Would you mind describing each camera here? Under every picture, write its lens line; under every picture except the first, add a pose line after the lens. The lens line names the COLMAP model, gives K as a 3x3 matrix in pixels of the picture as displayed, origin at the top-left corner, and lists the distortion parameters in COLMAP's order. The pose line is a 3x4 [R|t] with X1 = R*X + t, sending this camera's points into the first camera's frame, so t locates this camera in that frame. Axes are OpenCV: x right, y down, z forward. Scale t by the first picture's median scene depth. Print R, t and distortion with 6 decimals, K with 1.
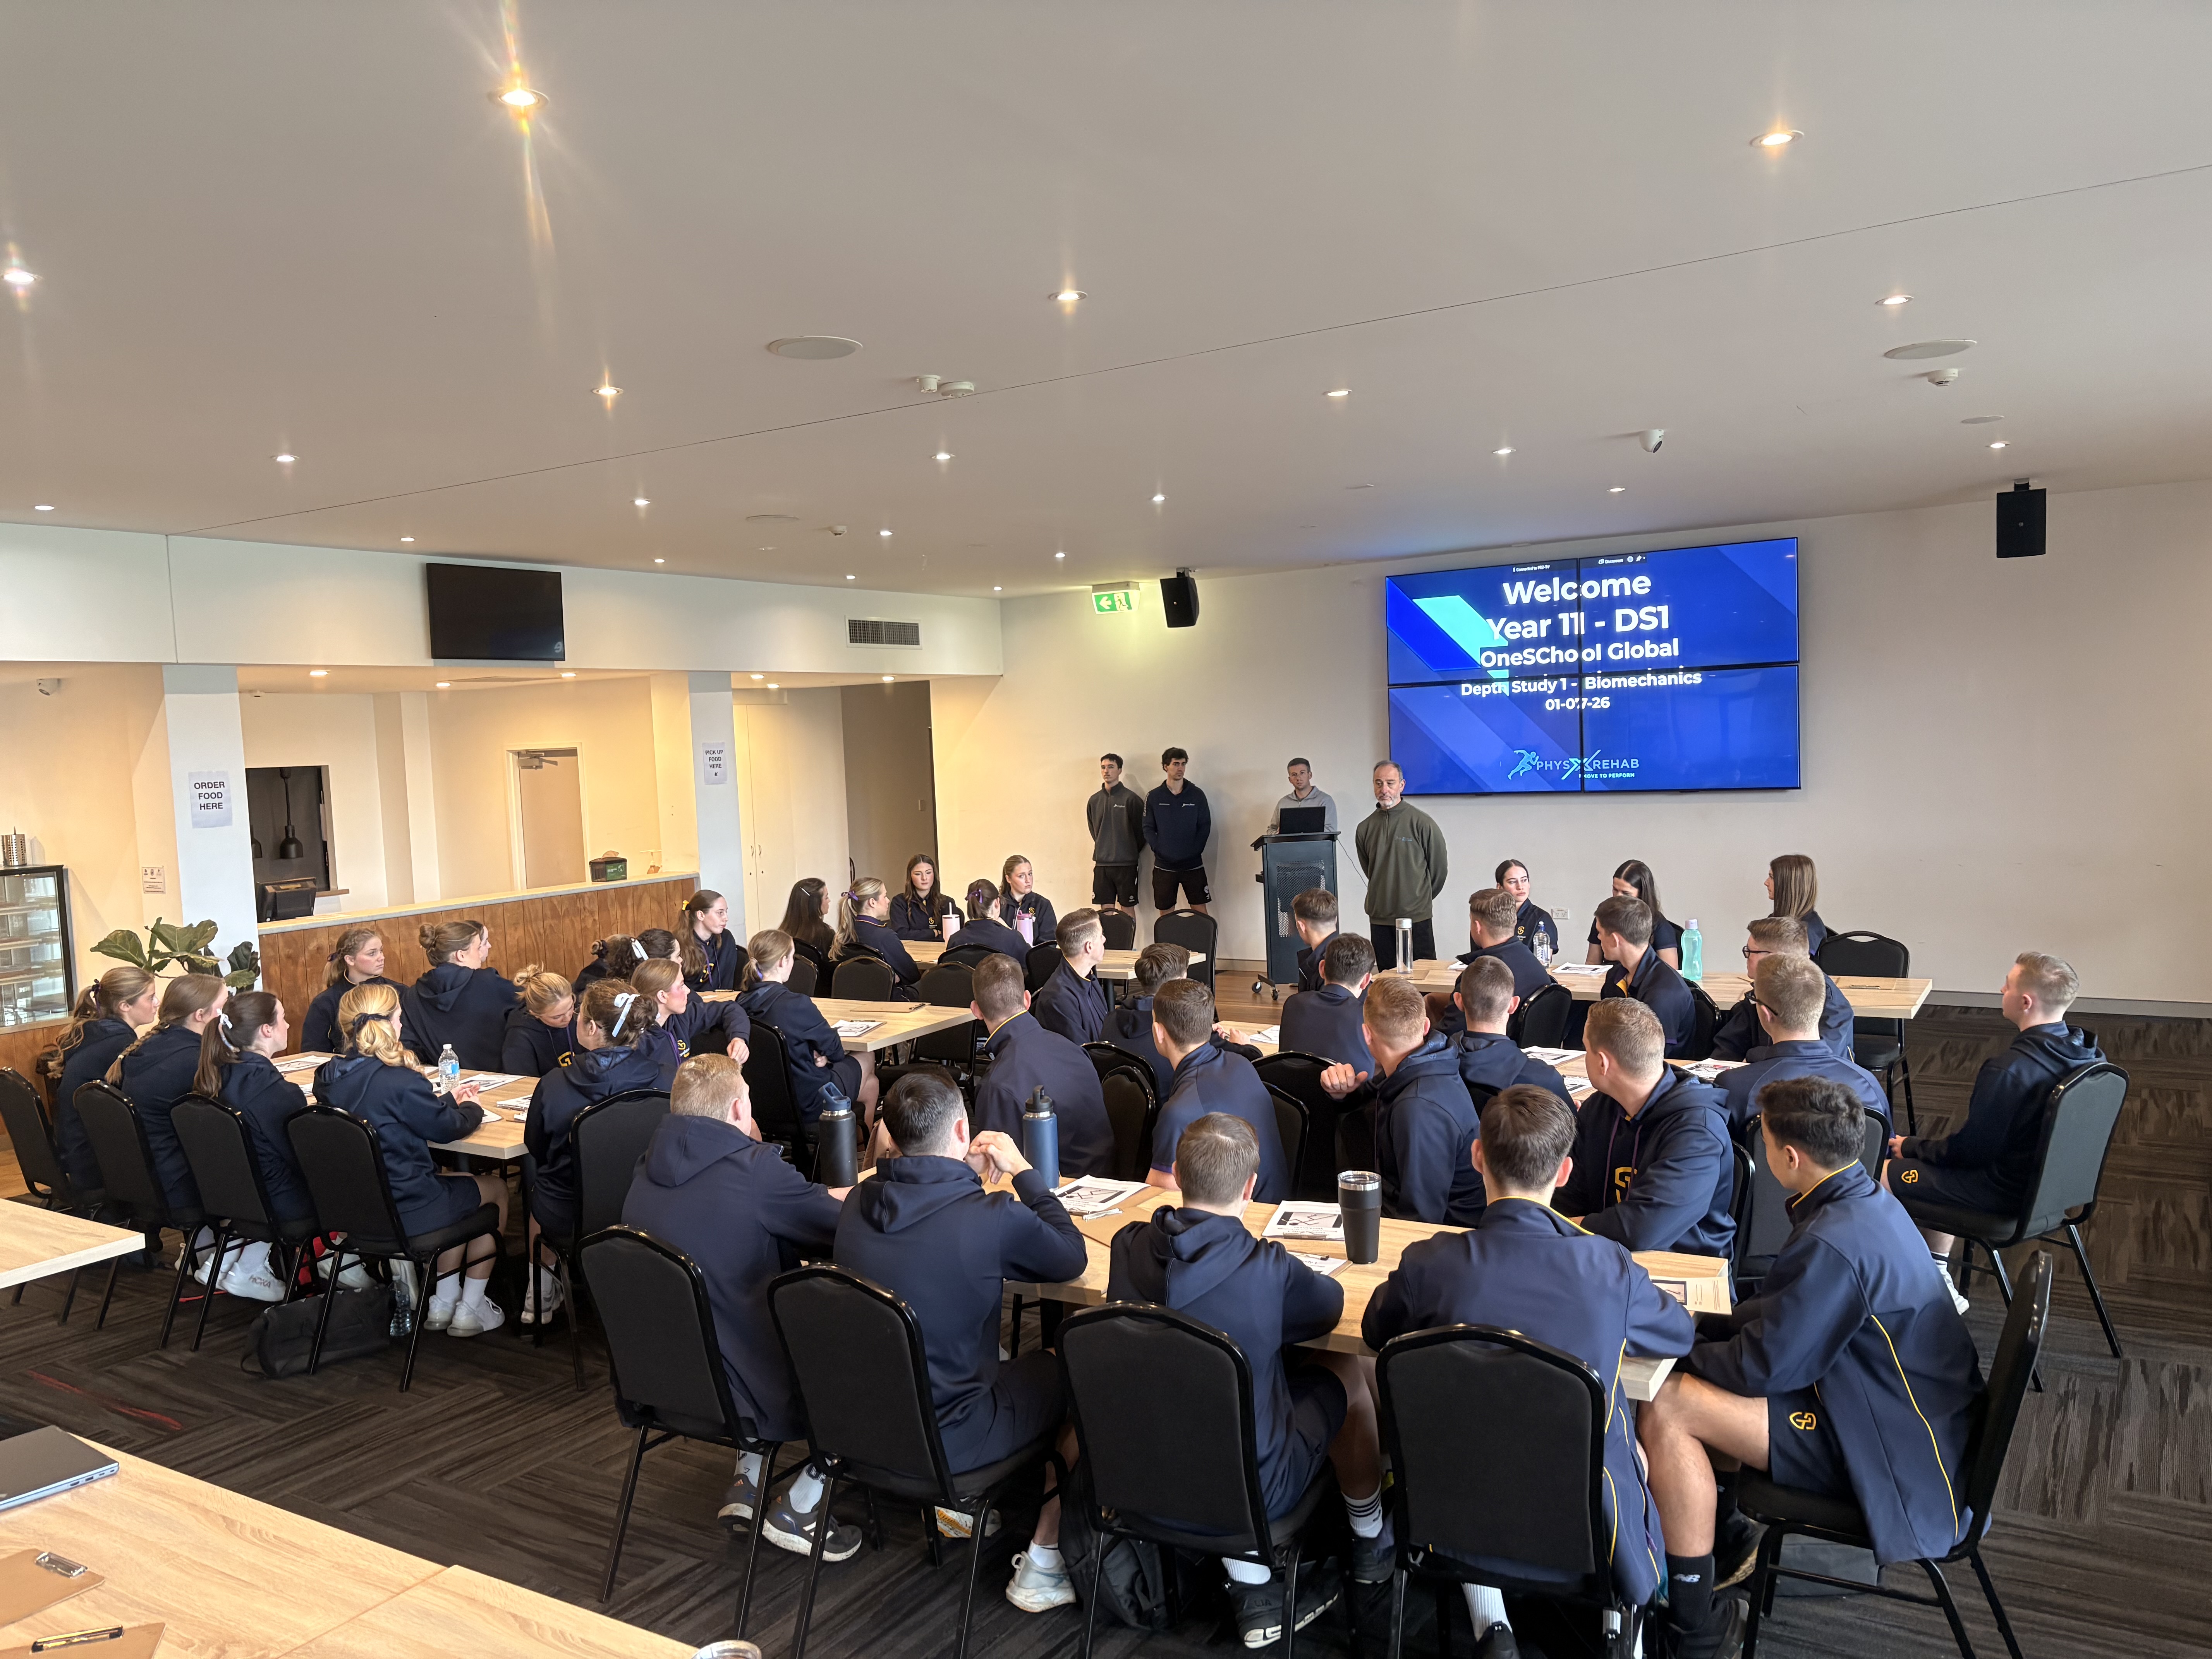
lens RADIAL K [[1666.2, 0, 1105.4], [0, 1666.2, 833.2], [0, 0, 1]] dist [-0.001975, -0.000861]
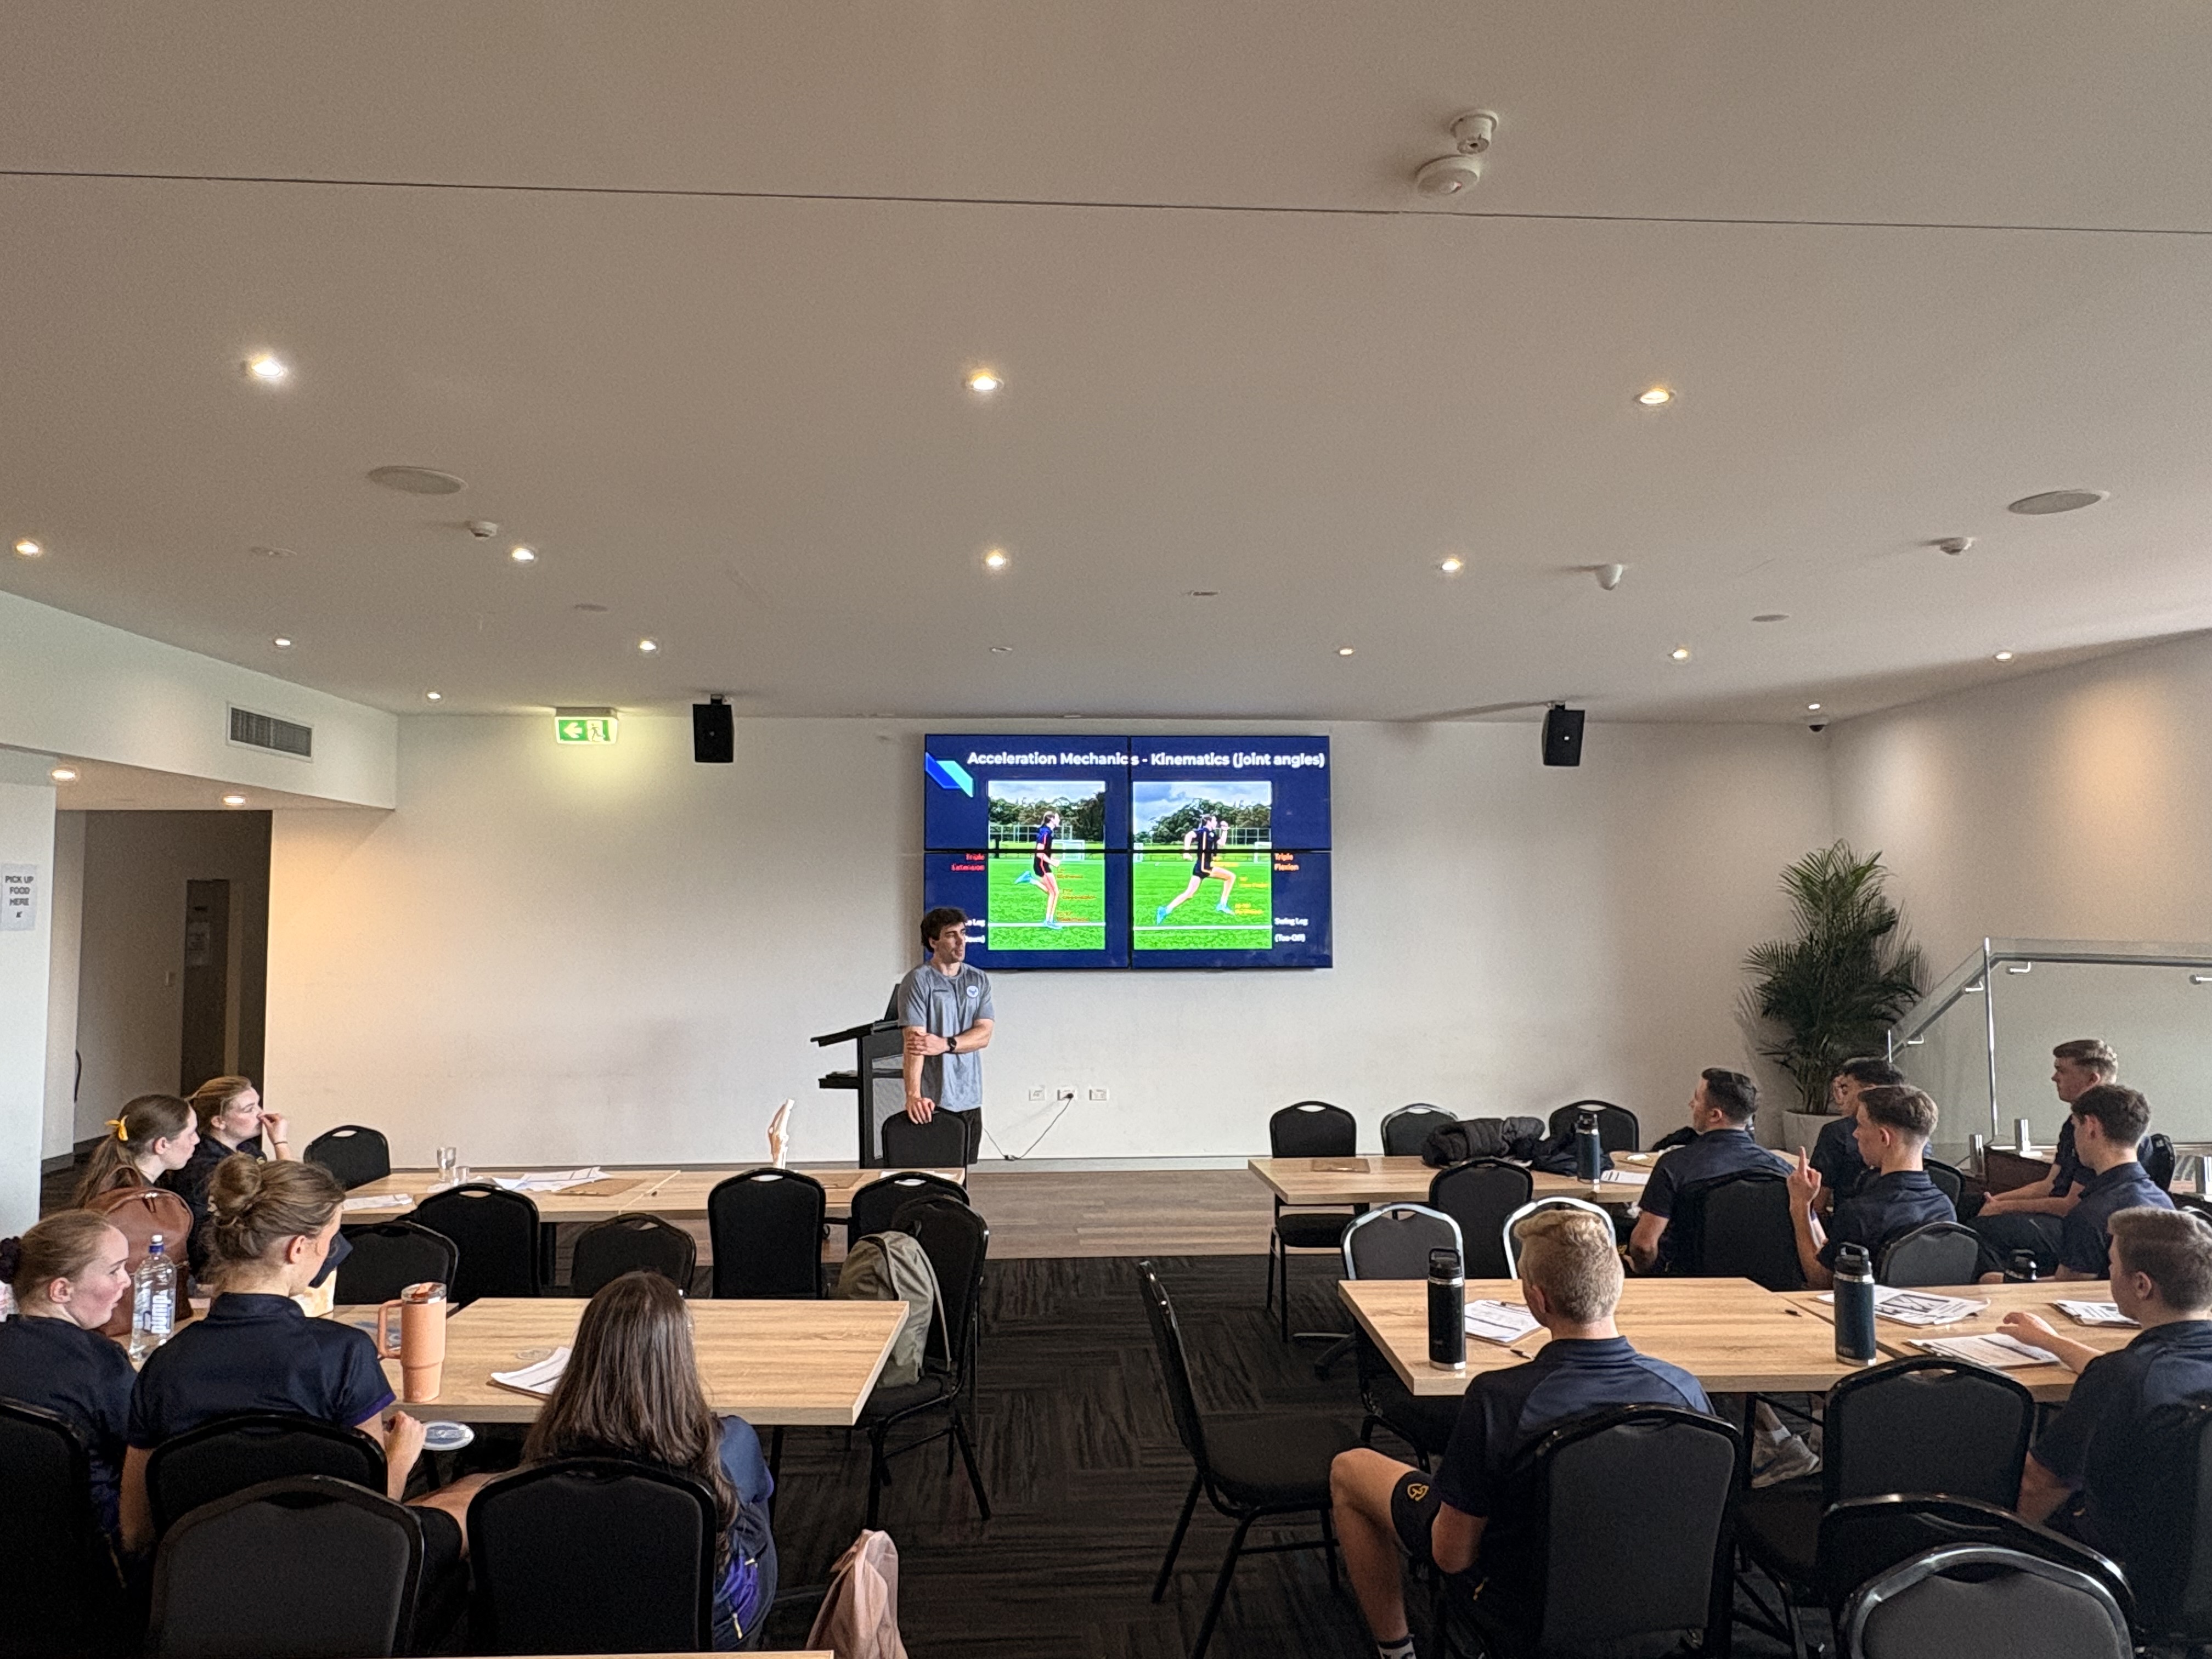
lens RADIAL K [[1398.4, 0, 1111.2], [0, 1398.4, 830.2], [0, 0, 1]] dist [0.005476, 0.000254]
pose [[0.813756, 0.076542, 0.576145, -0.180016], [0.001361, 0.991037, -0.133583, 0.003390], [-0.581205, 0.109488, 0.806358, 0.296624]]
